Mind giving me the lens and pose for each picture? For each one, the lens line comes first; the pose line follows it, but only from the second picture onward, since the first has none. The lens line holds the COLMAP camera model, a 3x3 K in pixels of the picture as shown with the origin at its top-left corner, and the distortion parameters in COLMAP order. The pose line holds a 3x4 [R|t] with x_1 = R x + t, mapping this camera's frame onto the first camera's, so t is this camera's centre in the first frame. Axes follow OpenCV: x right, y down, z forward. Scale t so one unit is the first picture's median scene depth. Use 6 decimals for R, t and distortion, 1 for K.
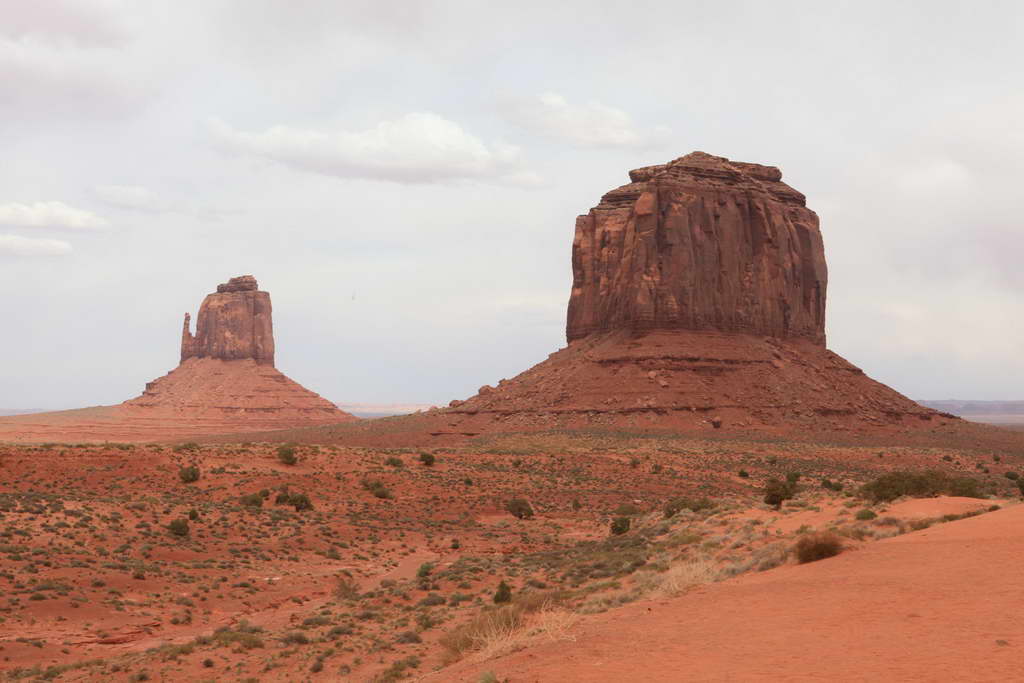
lens RADIAL K [[1481.6, 0, 515.2], [0, 1481.6, 343.1], [0, 0, 1]] dist [0.029277, 0.000000]
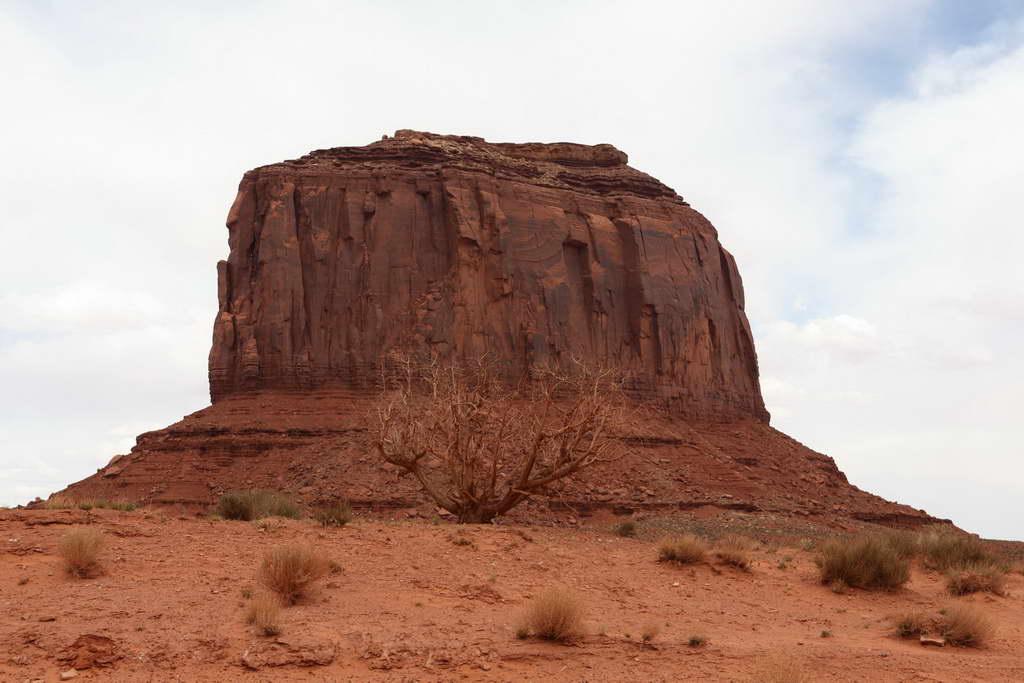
lens RADIAL K [[1338.0, 0, 517.7], [0, 1338.0, 338.0], [0, 0, 1]] dist [0.020729, 0.000000]
pose [[0.864363, -0.113987, -0.489780, 0.469525], [0.050662, 0.988754, -0.140706, 0.052927], [0.500311, 0.096807, 0.860417, 0.533282]]
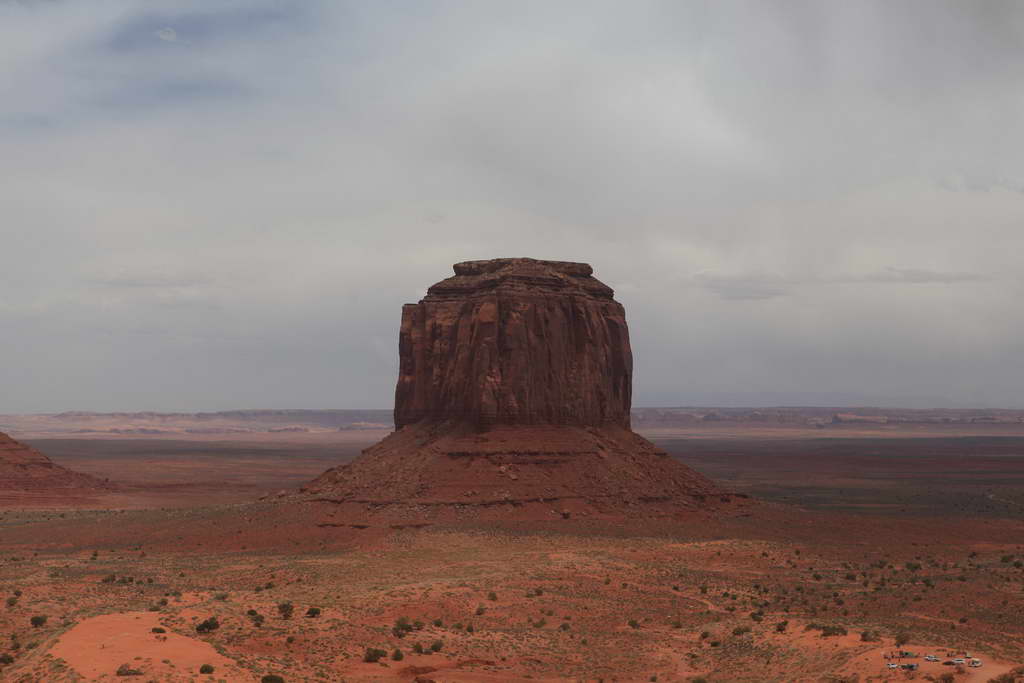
lens RADIAL K [[1968.0, 0, 520.1], [0, 1968.0, 341.1], [0, 0, 1]] dist [0.197392, 0.000000]
pose [[0.979263, 0.002836, 0.202574, -0.185316], [-0.004642, 0.999954, 0.008441, -0.082370], [-0.202540, -0.009206, 0.979231, -0.456008]]
